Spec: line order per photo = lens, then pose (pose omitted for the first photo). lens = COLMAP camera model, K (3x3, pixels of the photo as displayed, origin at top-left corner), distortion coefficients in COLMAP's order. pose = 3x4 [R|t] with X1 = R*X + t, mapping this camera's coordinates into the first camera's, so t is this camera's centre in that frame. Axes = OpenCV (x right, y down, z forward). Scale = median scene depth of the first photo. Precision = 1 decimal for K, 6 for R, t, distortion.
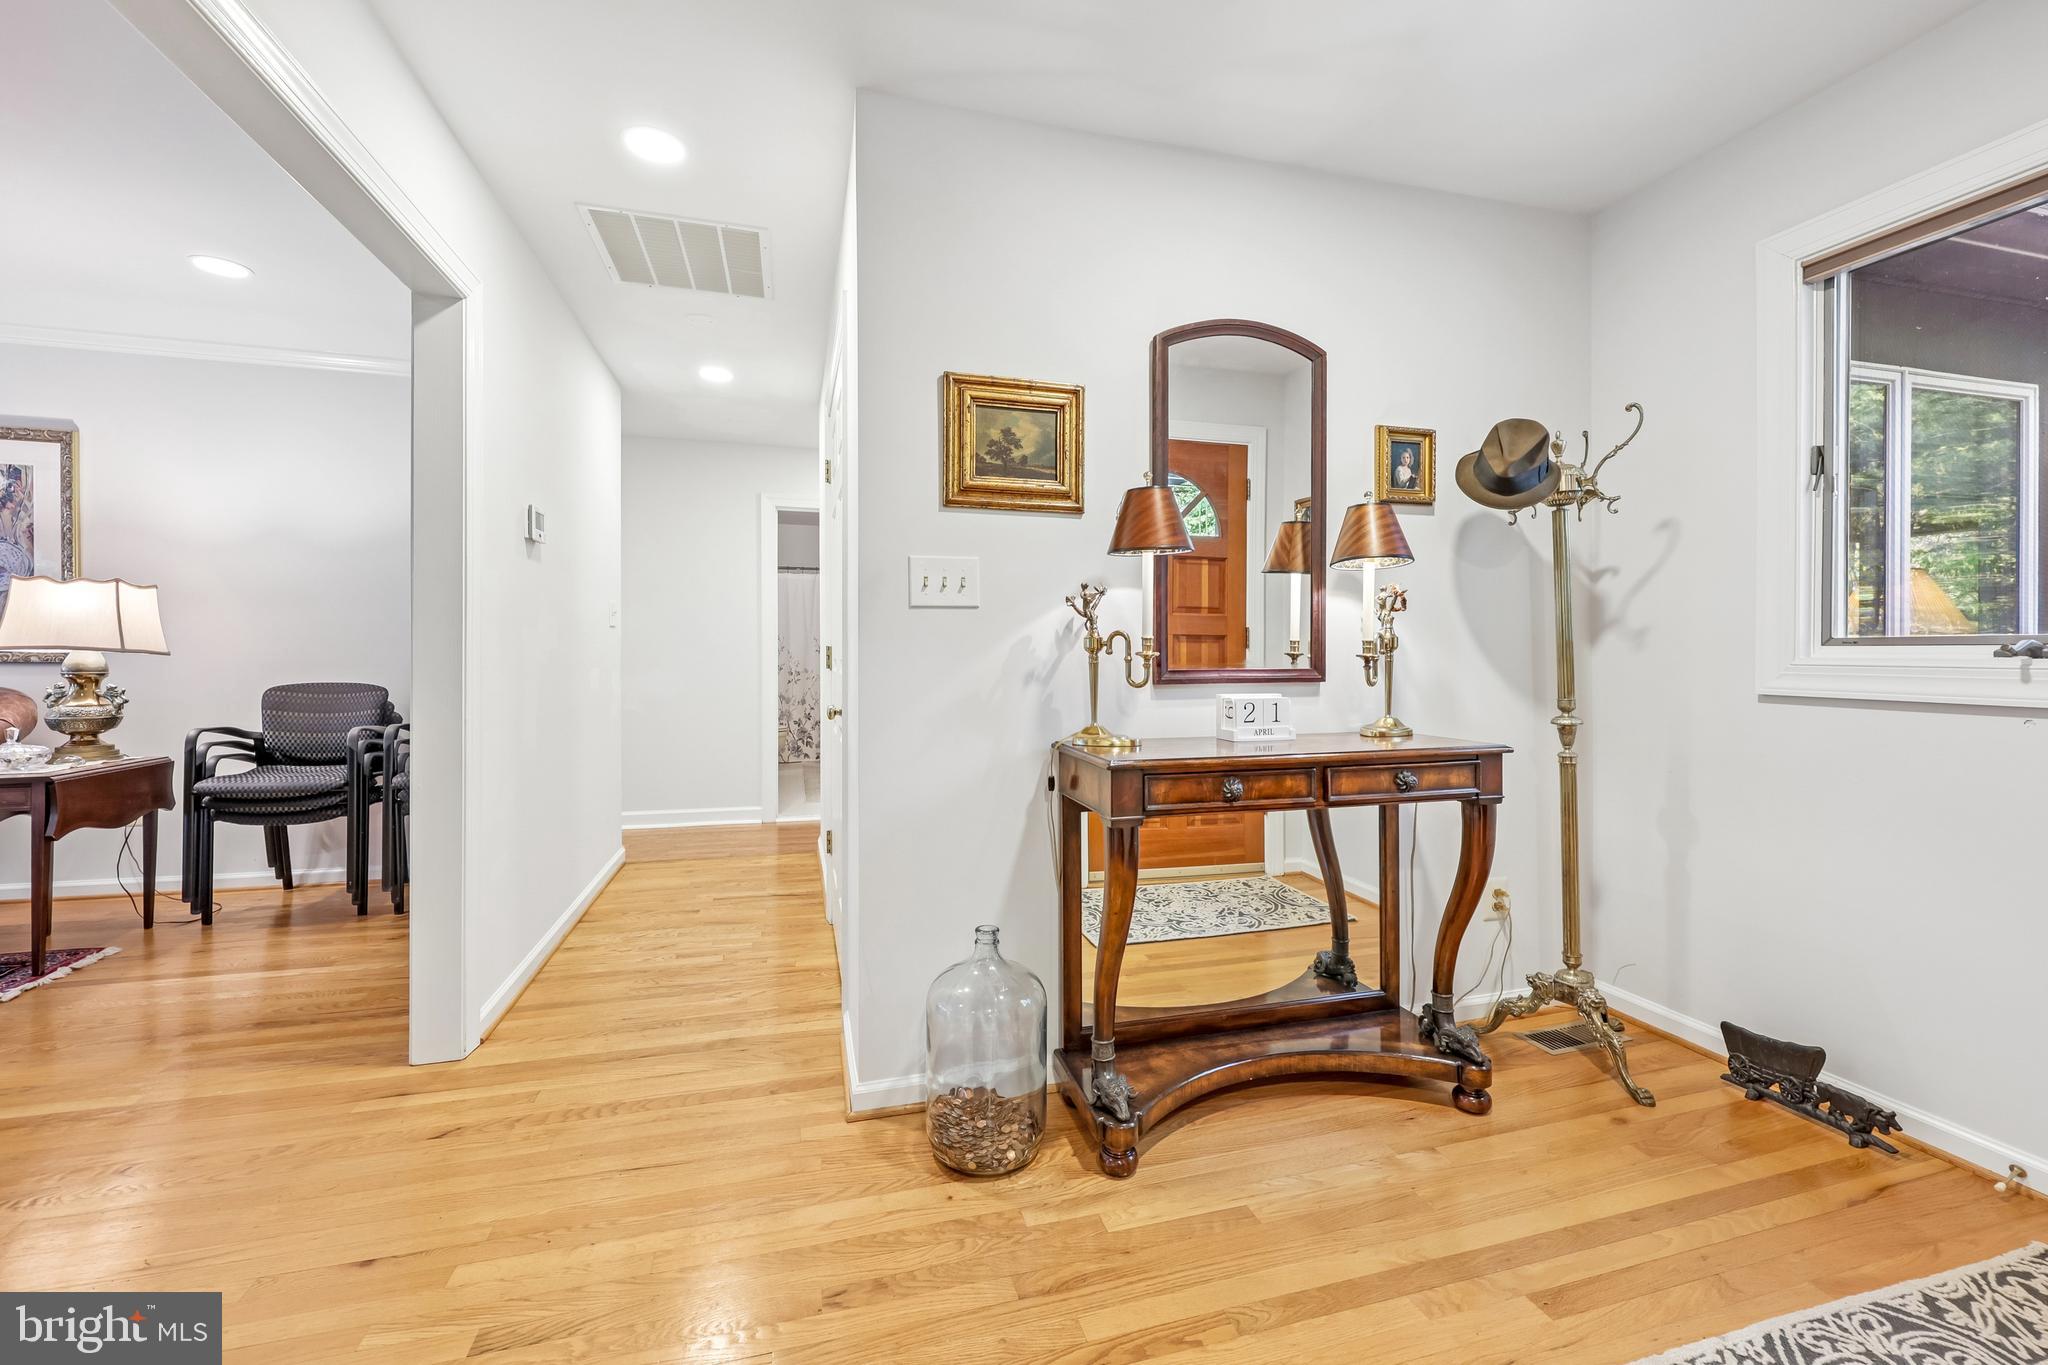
lens RADIAL K [[831.9, 0, 1022.0], [0, 831.9, 659.9], [0, 0, 1]] dist [0.000133, -0.000014]
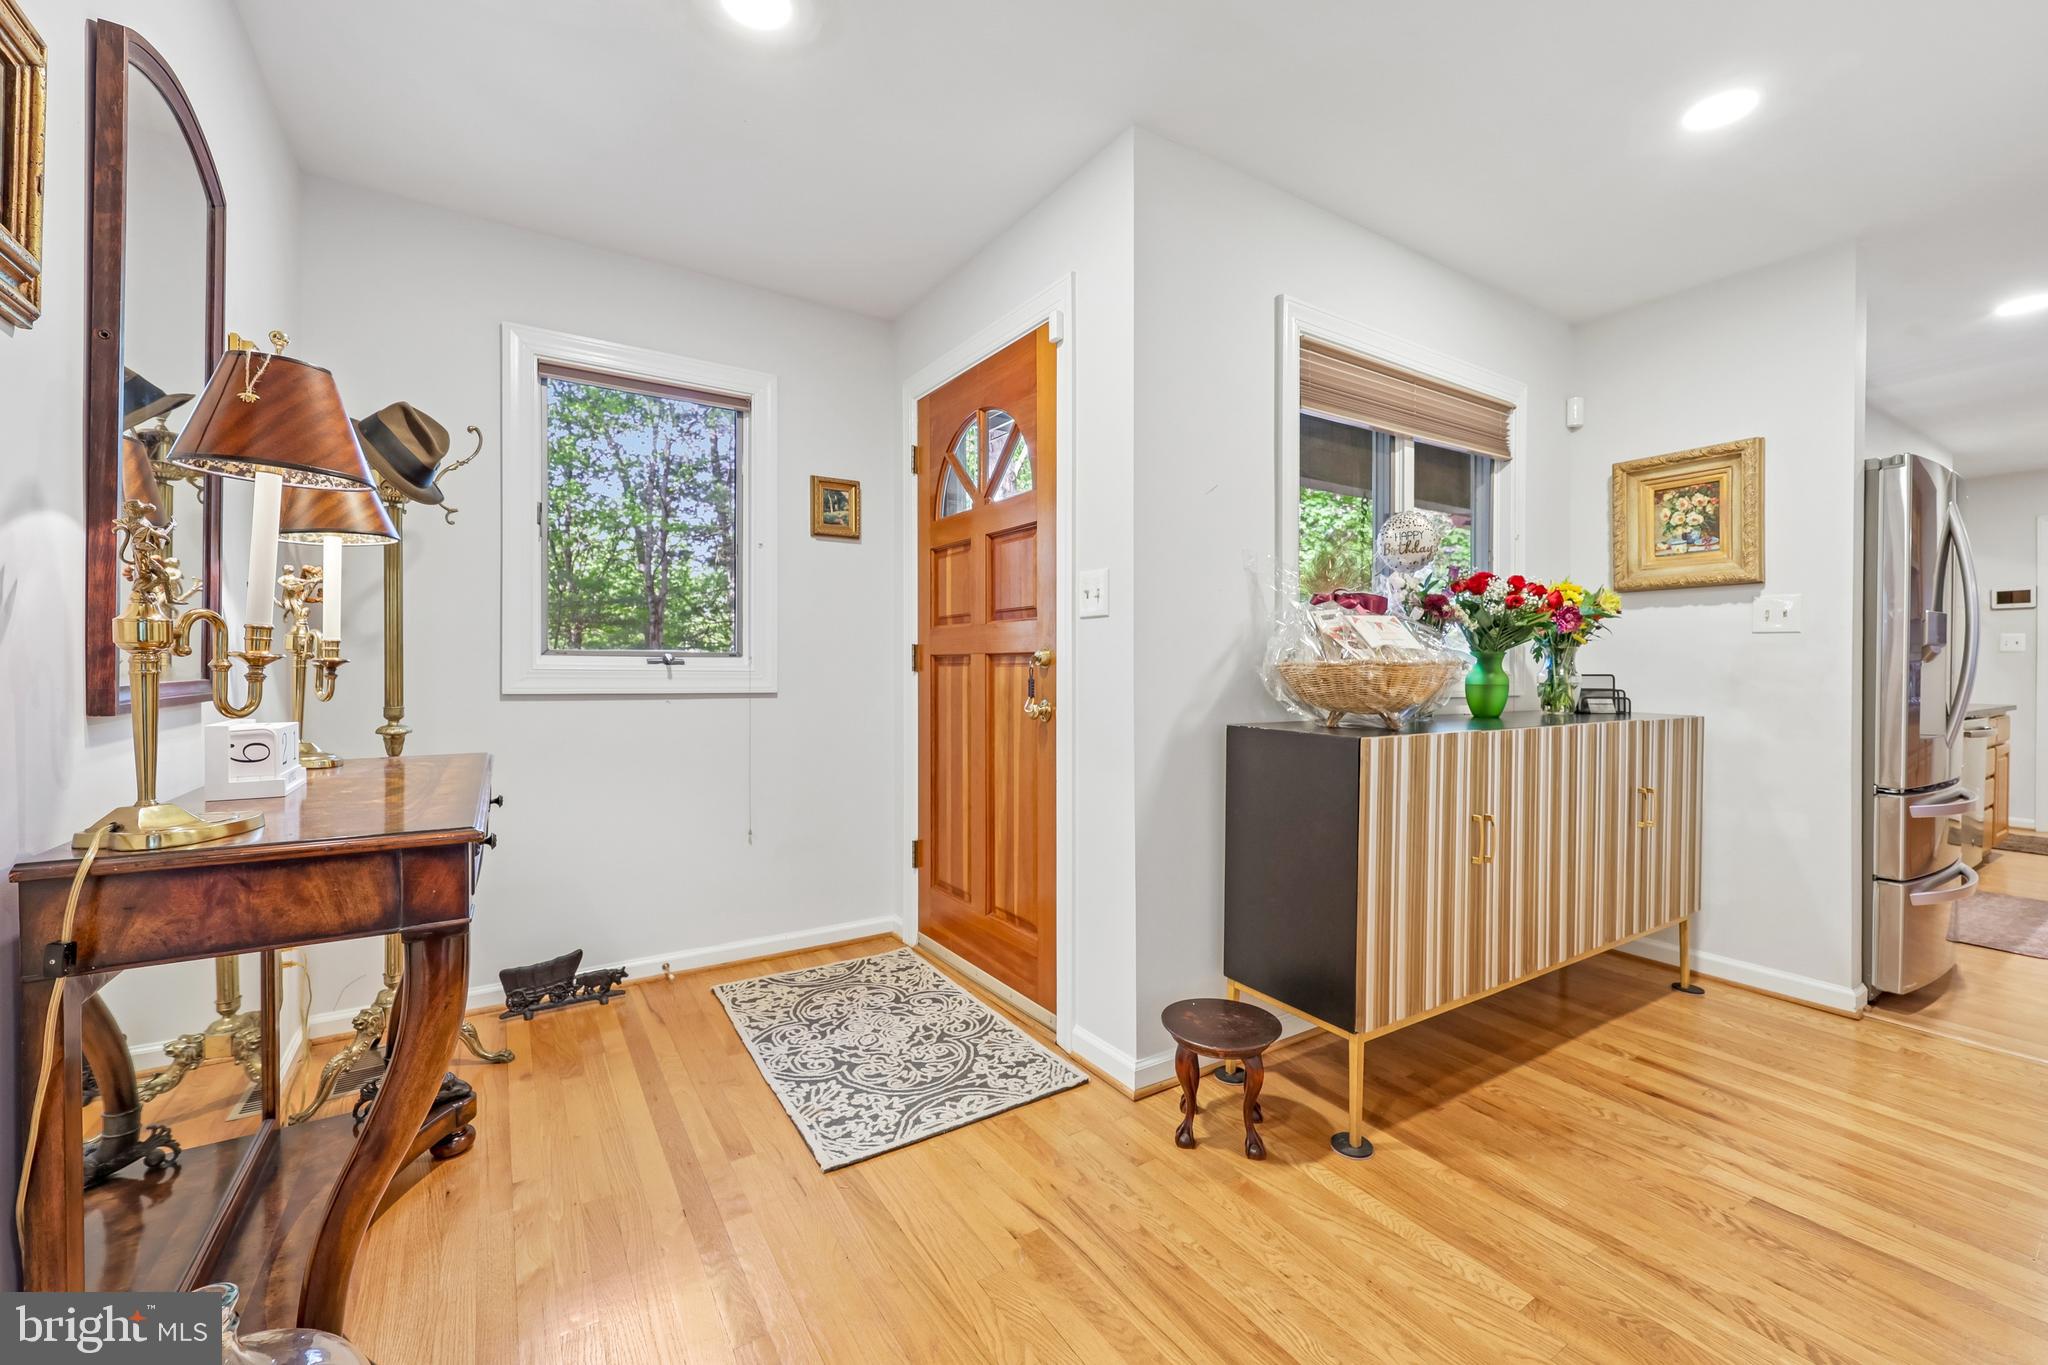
lens RADIAL K [[829.8, 0, 1024.6], [0, 829.8, 665.5], [0, 0, 1]] dist [-0.001062, 0.000476]
pose [[-0.286279, -0.003511, 0.958140, -0.581910], [0.006089, 0.999966, 0.005483, -0.000794], [-0.958127, 0.007404, -0.286248, 0.725916]]
